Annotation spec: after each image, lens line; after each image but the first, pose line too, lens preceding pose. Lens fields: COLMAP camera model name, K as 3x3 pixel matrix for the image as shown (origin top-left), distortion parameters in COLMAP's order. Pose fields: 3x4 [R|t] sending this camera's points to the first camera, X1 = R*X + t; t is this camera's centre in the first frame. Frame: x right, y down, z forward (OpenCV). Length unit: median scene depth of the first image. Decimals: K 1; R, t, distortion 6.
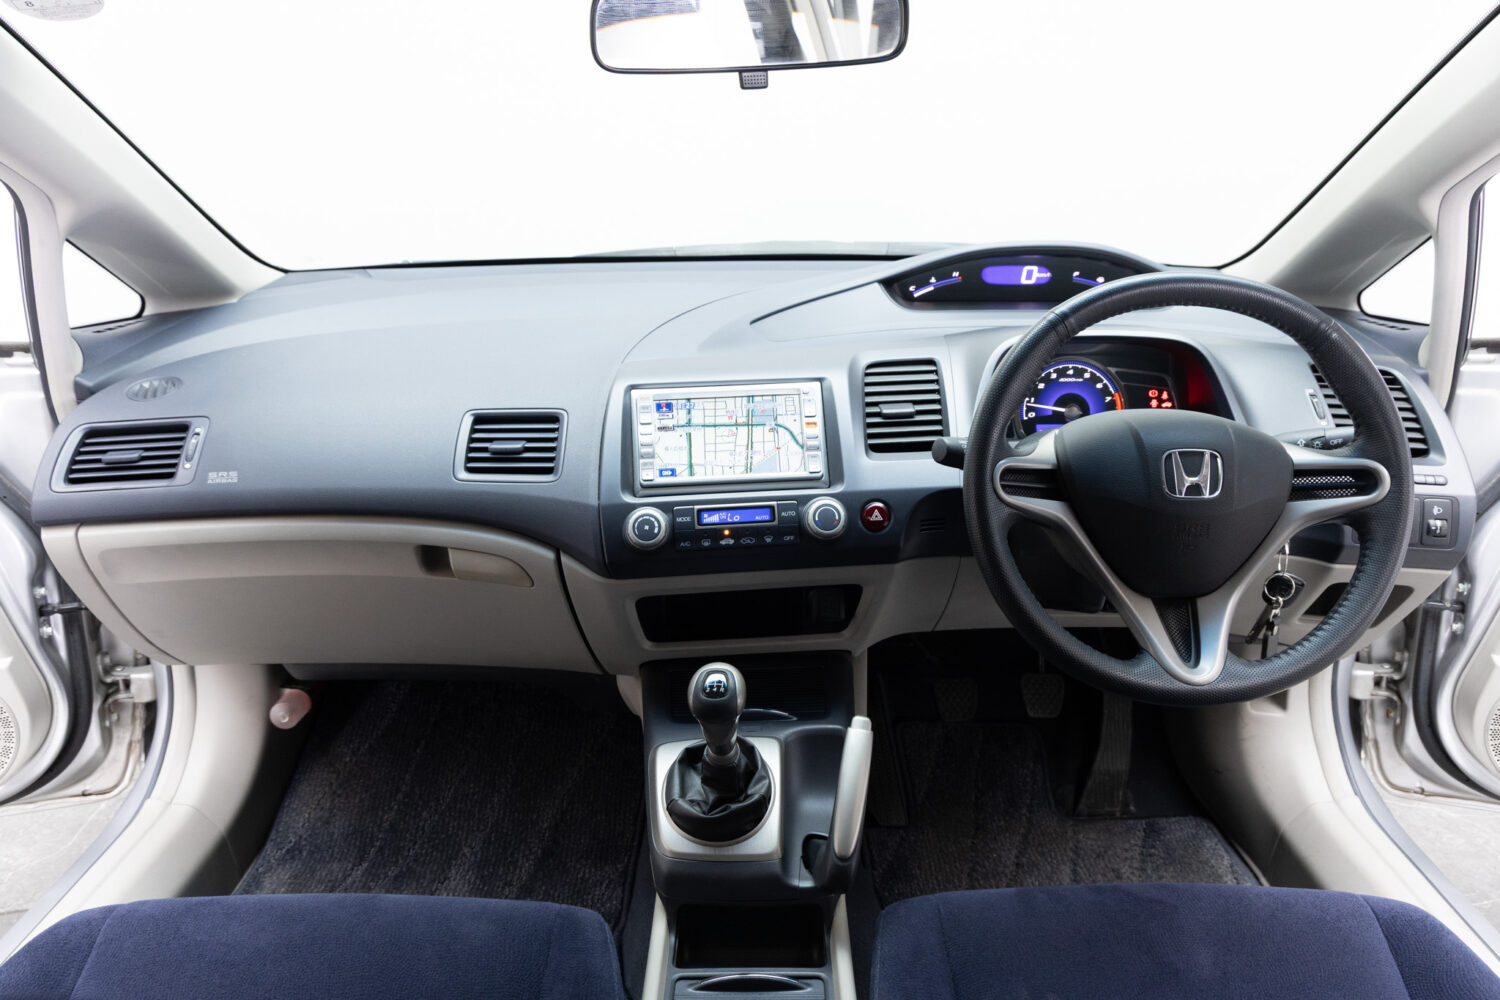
lens RADIAL K [[1070.9, 0, 754.0], [0, 1070.9, 493.7], [0, 0, 1]] dist [0.006565, 0.010417]
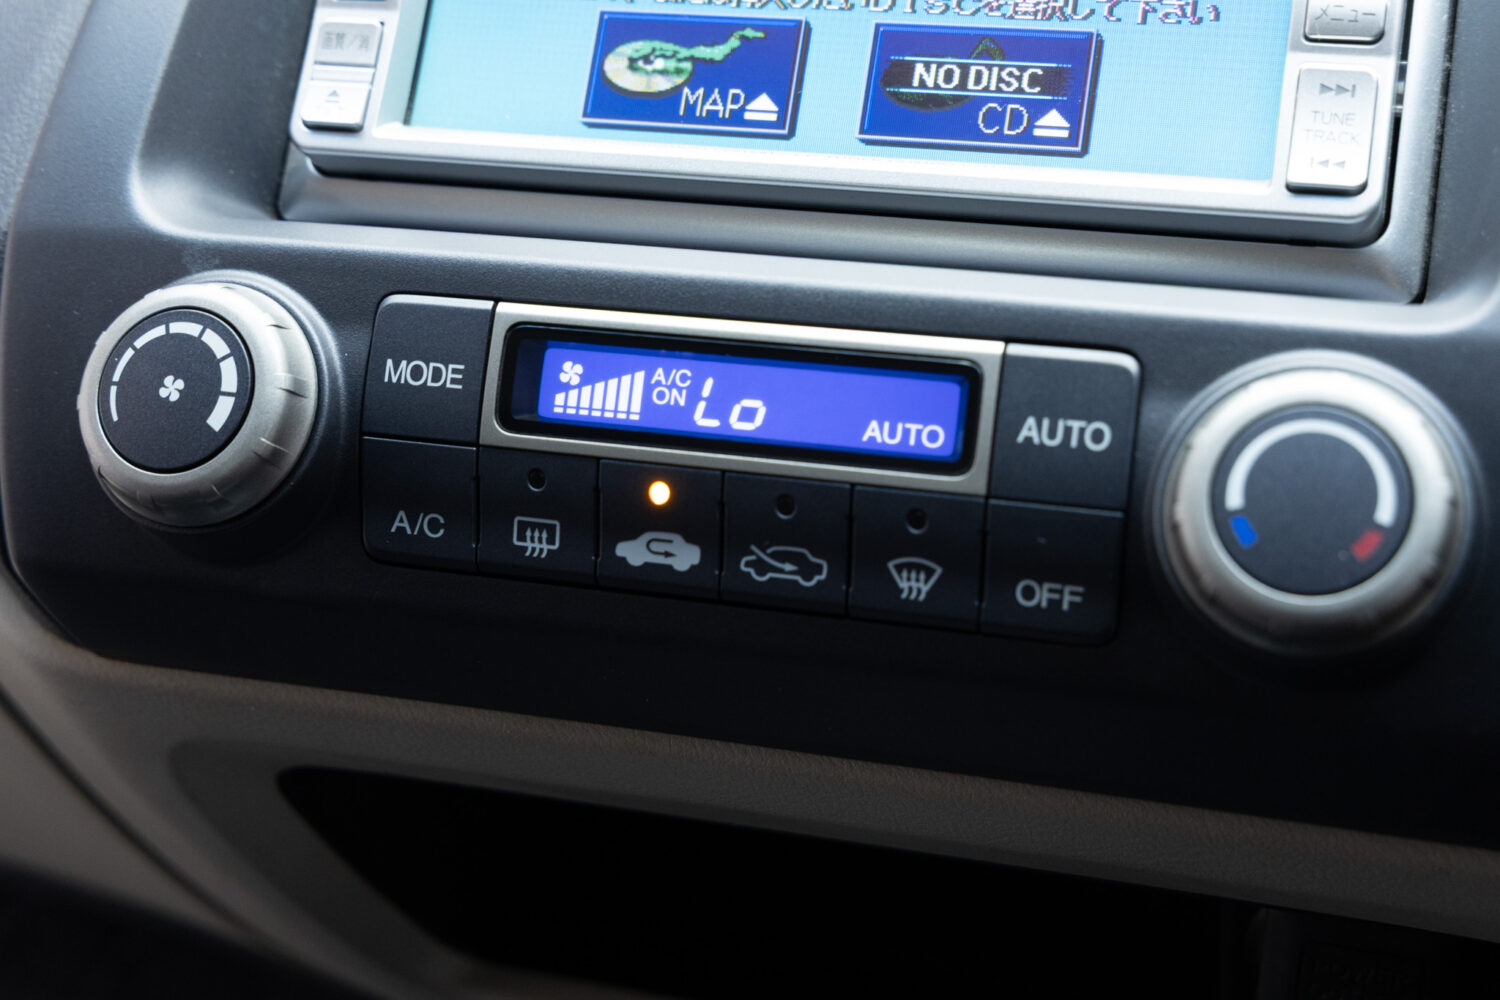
lens RADIAL K [[2236.3, 0, 750.0], [0, 2236.3, 500.0], [0, 0, 1]] dist [0.017741, 0.008389]
pose [[0.926831, 0.156227, -0.341434, 0.094664], [-0.135837, 0.987249, 0.082996, 0.007614], [0.350047, -0.030544, 0.936234, 0.665398]]
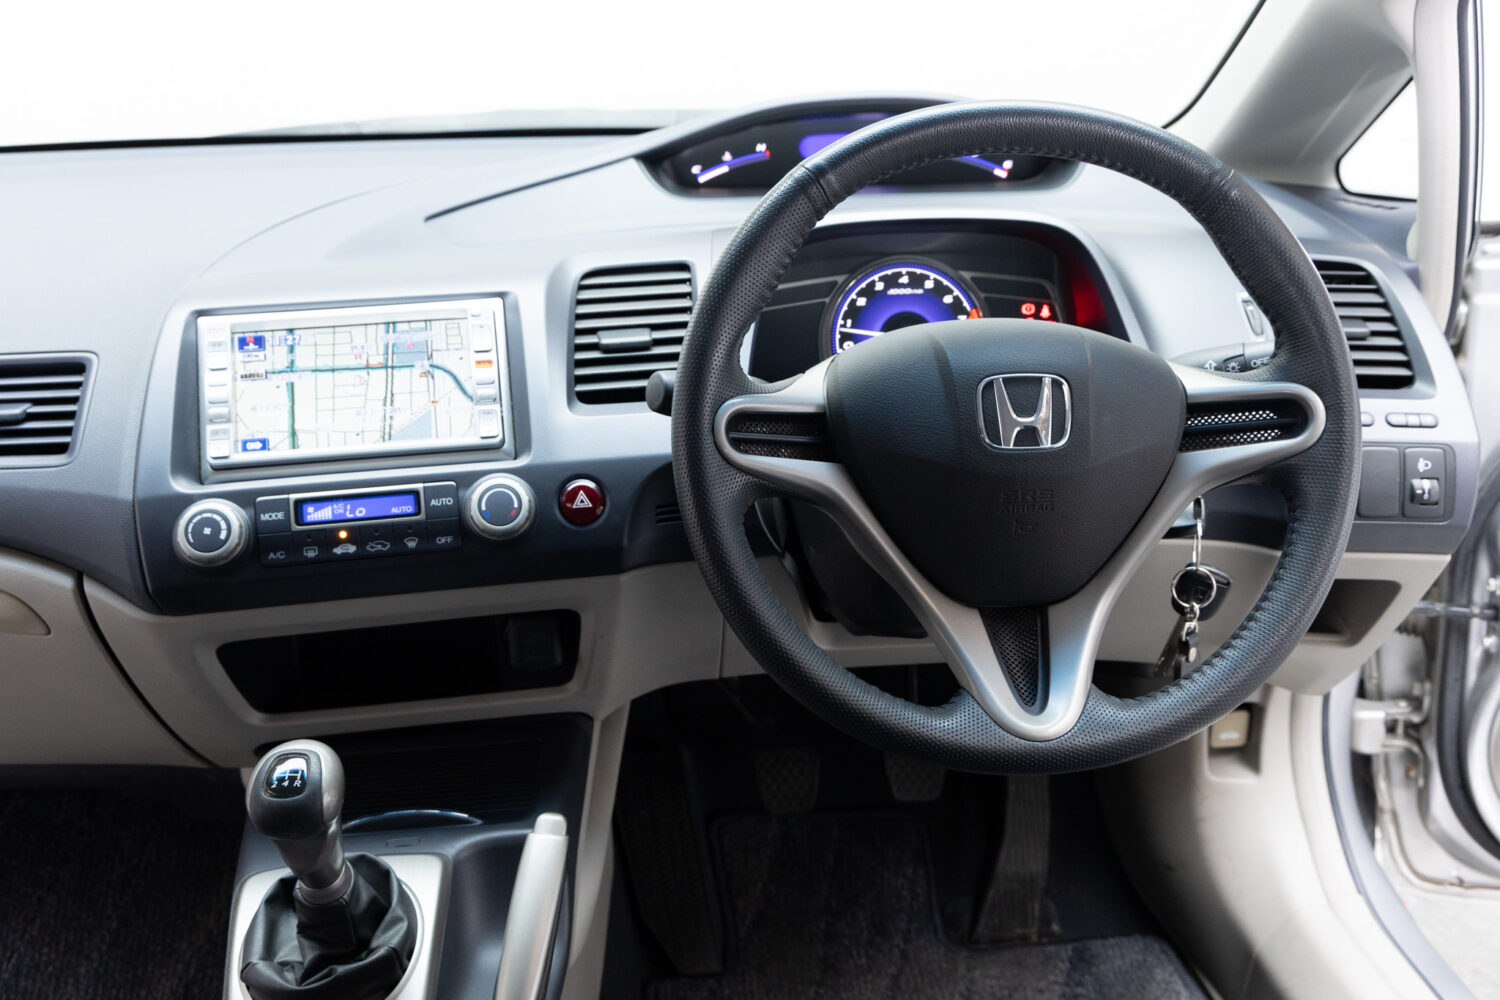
lens RADIAL K [[1473.1, 0, 750.0], [0, 1473.1, 500.0], [0, 0, 1]] dist [0.000139, 0.078493]
pose [[0.997081, -0.033266, 0.068724, 0.148398], [0.033600, 0.999428, -0.003714, 0.025794], [-0.068562, 0.006013, 0.997629, 0.107688]]
